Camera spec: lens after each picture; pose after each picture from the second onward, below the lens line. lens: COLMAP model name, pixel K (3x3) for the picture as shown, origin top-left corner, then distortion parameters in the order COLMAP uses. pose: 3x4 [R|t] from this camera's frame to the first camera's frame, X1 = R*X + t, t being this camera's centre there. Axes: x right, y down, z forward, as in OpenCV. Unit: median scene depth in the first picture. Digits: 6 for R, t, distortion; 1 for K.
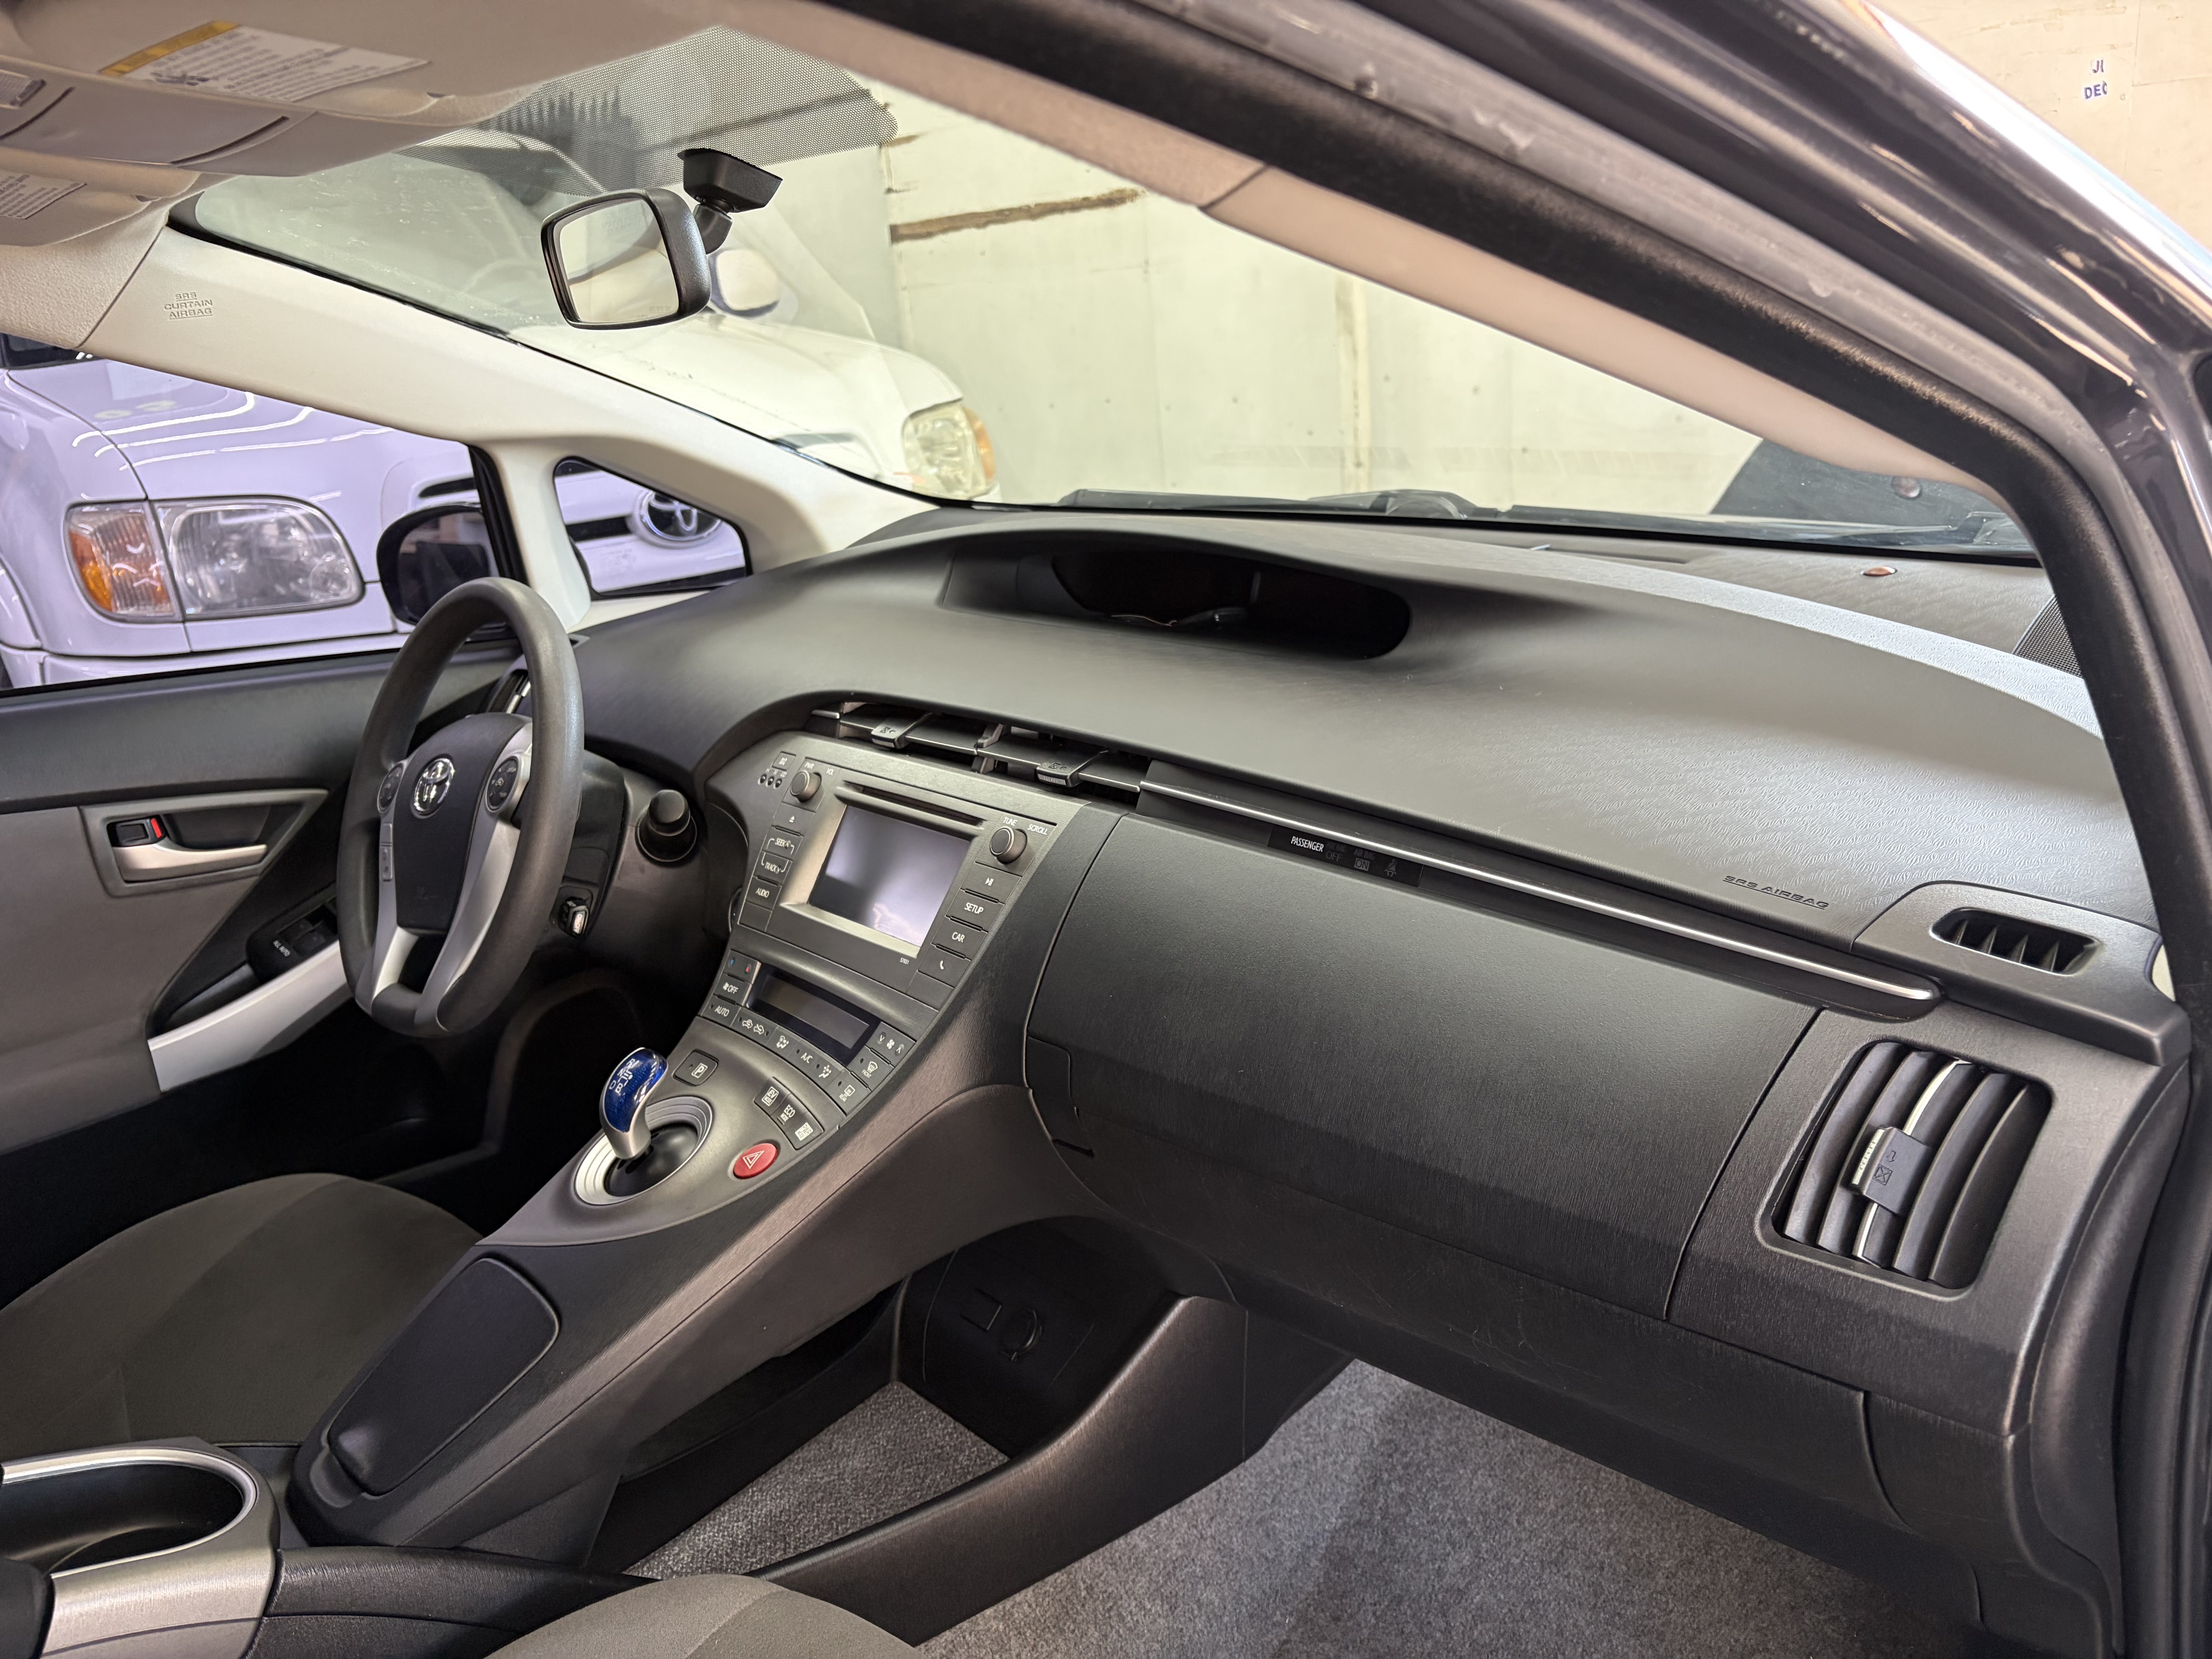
lens RADIAL K [[1698.5, 0, 1106.0], [0, 1698.5, 829.5], [0, 0, 1]] dist [0.011436, 0.002919]
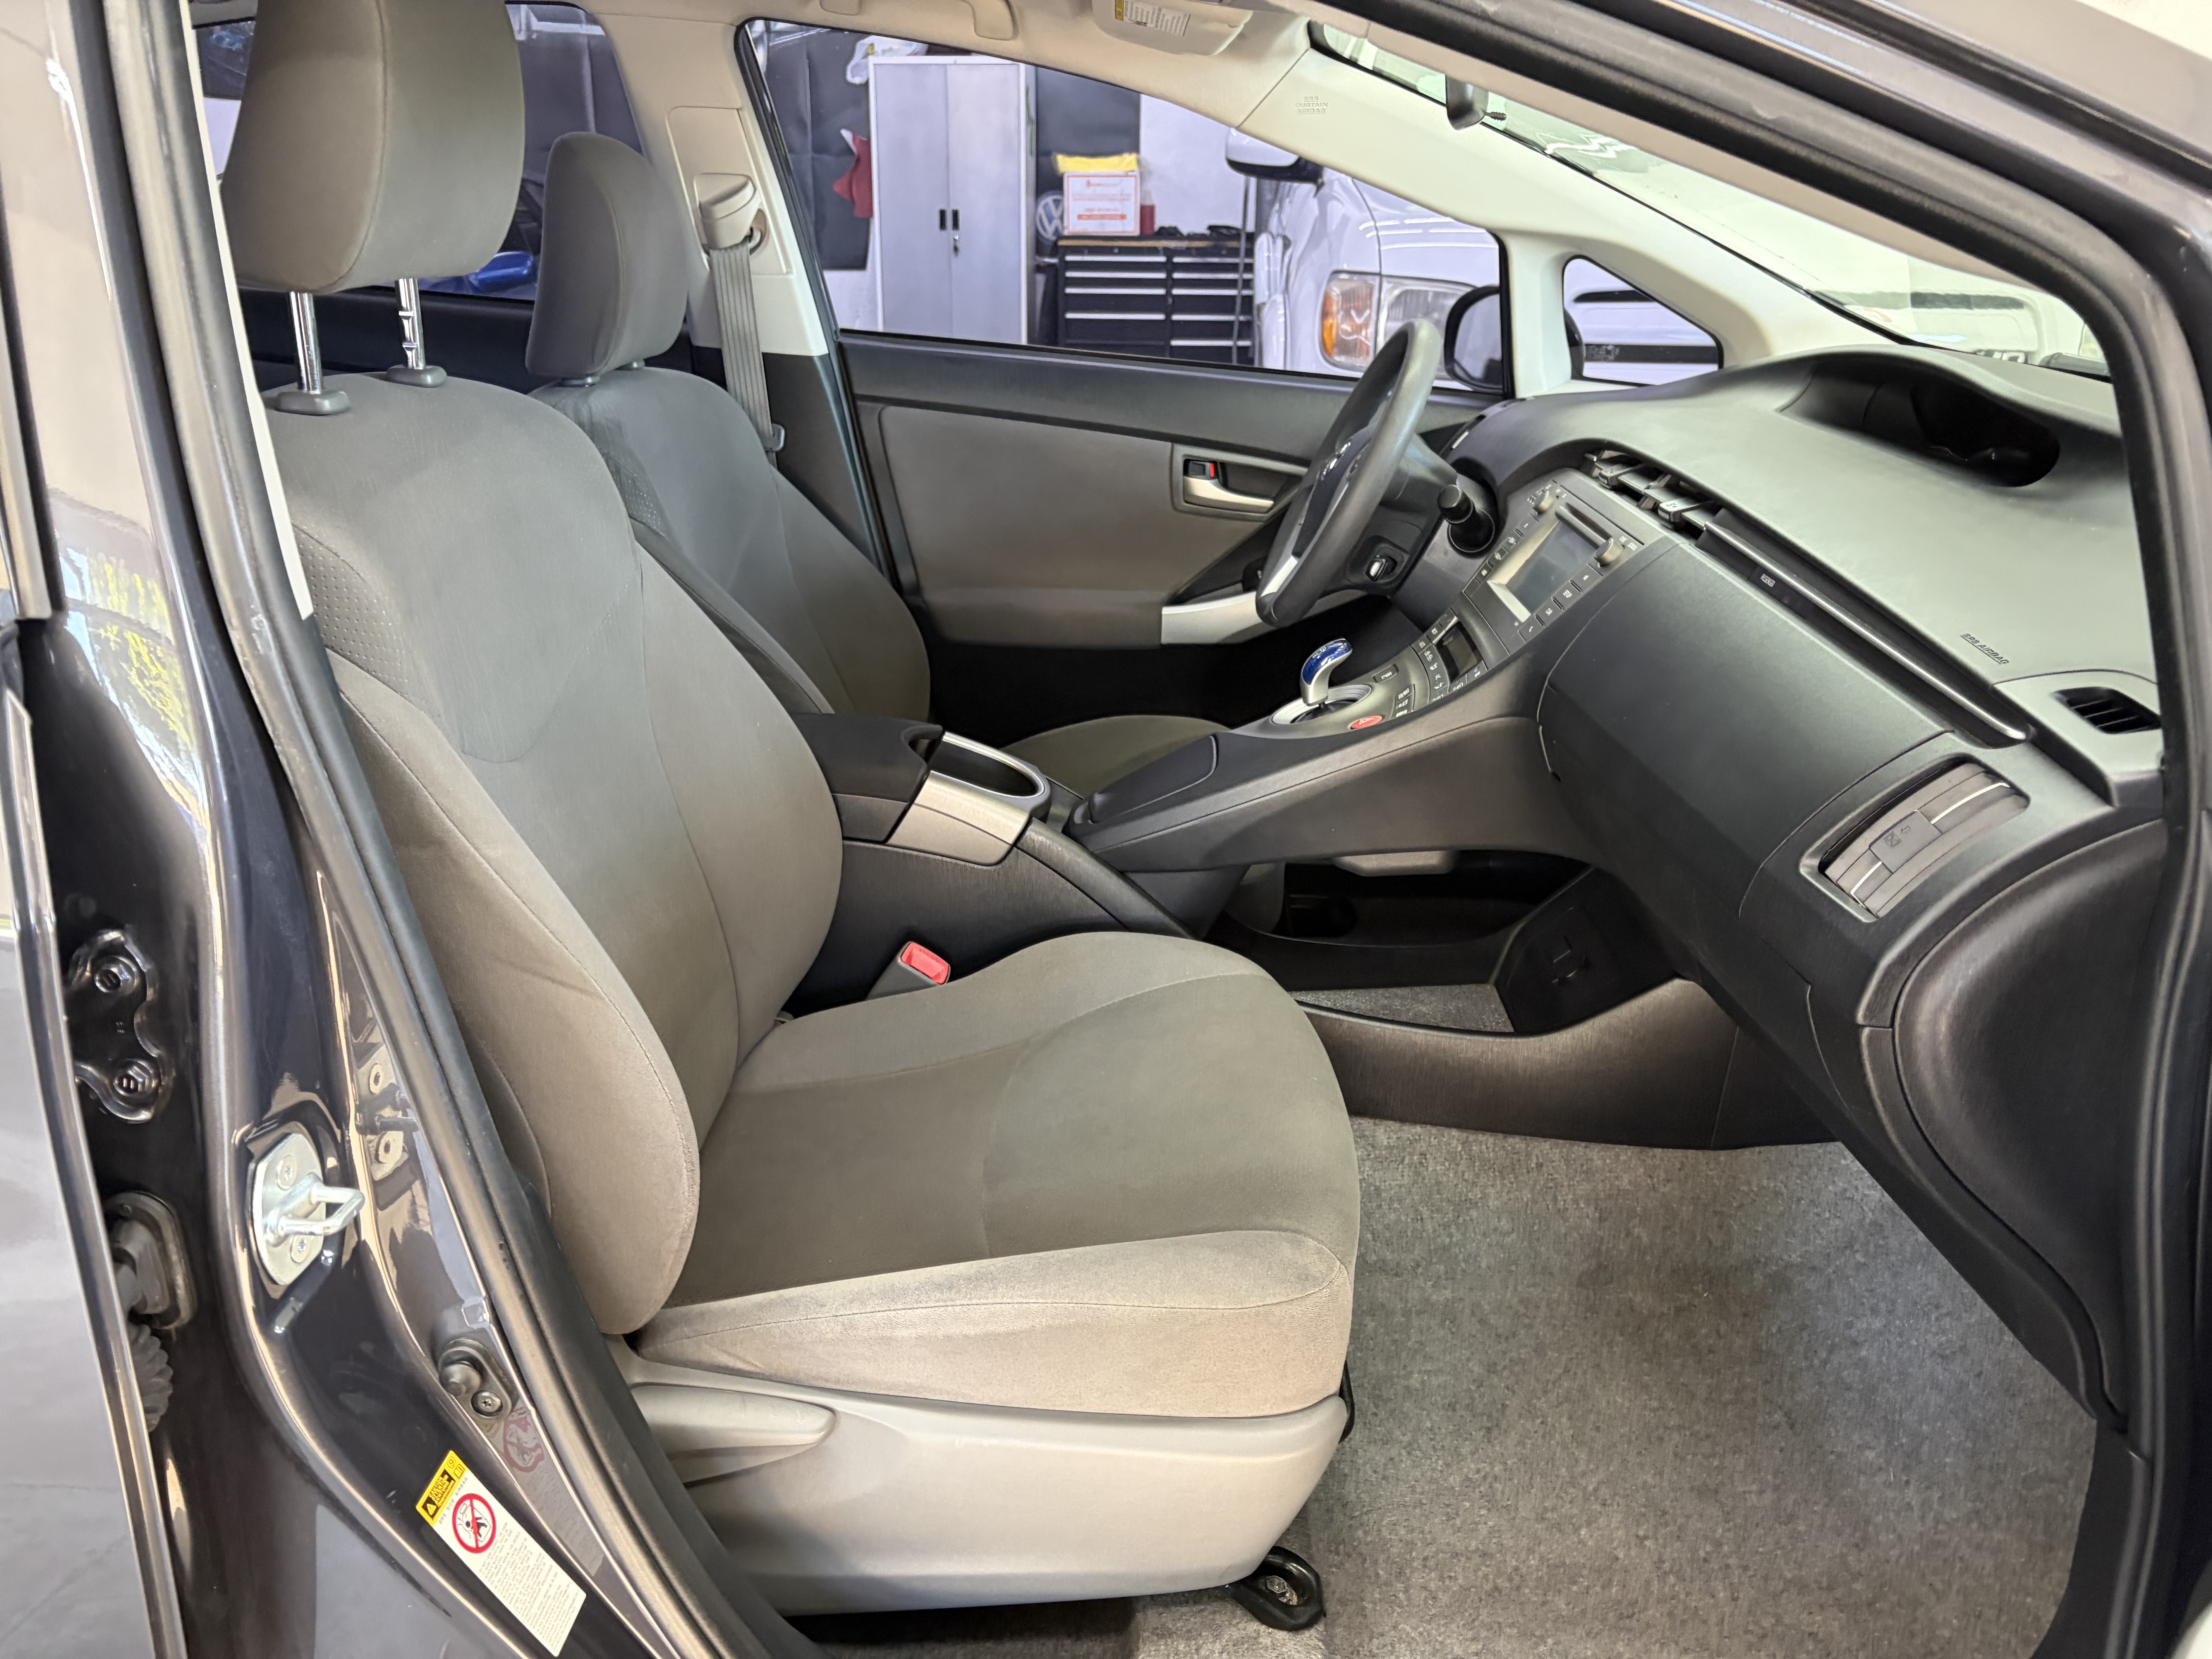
lens RADIAL K [[1703.7, 0, 1106.0], [0, 1703.7, 829.5], [0, 0, 1]] dist [0.193393, -0.479431]
pose [[0.715811, 0.327286, -0.616845, 0.464963], [-0.285955, 0.943284, 0.168655, 0.080104], [0.637059, 0.055665, 0.768803, -0.215764]]
